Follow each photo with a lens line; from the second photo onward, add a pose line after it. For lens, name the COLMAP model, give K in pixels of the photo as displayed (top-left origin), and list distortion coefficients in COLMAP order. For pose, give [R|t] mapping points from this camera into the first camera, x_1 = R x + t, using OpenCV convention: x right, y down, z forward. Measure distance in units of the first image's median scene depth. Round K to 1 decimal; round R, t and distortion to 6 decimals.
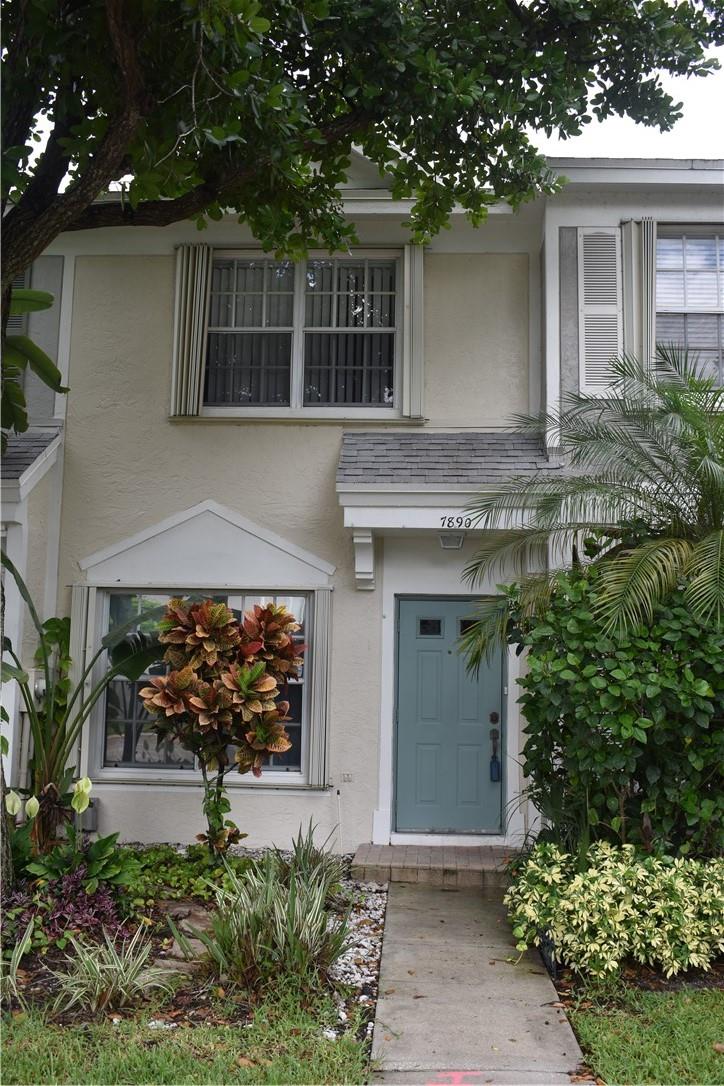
lens RADIAL K [[1119.4, 0, 362.3], [0, 1119.4, 536.9], [0, 0, 1]] dist [-0.003962, 0.000019]
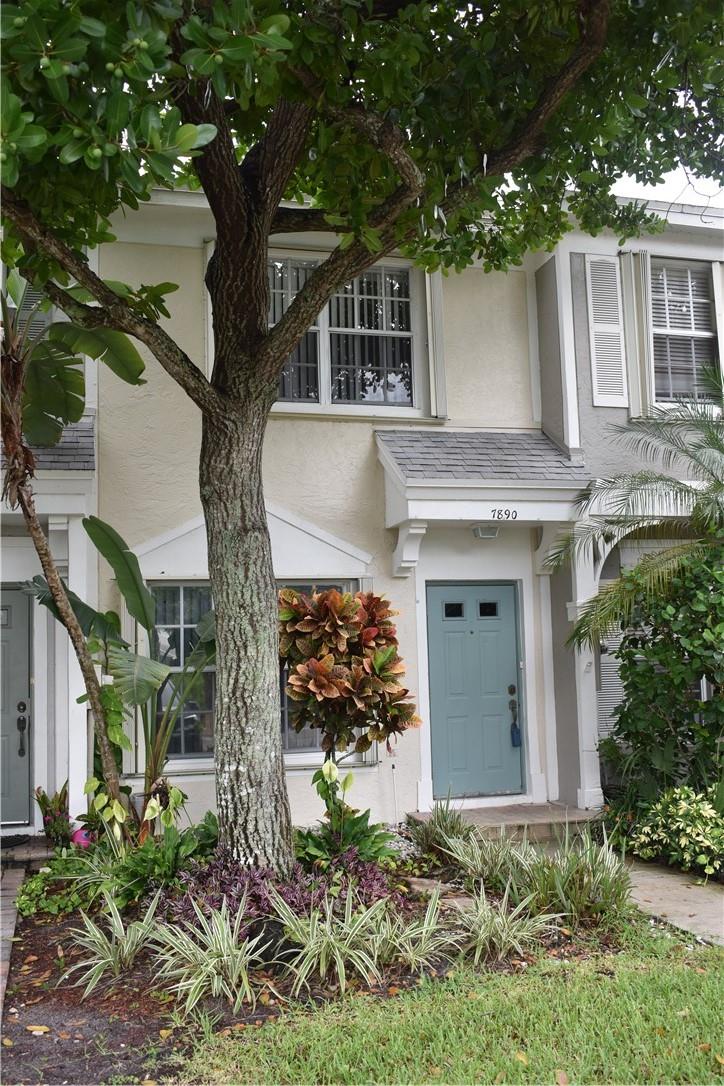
lens RADIAL K [[1100.5, 0, 362.0], [0, 1100.5, 543.0], [0, 0, 1]] dist [-0.009028, -0.006052]
pose [[0.944974, -0.009399, 0.327011, -0.379761], [0.003829, 0.999836, 0.017675, -0.004235], [-0.327124, -0.015451, 0.944855, 0.017141]]
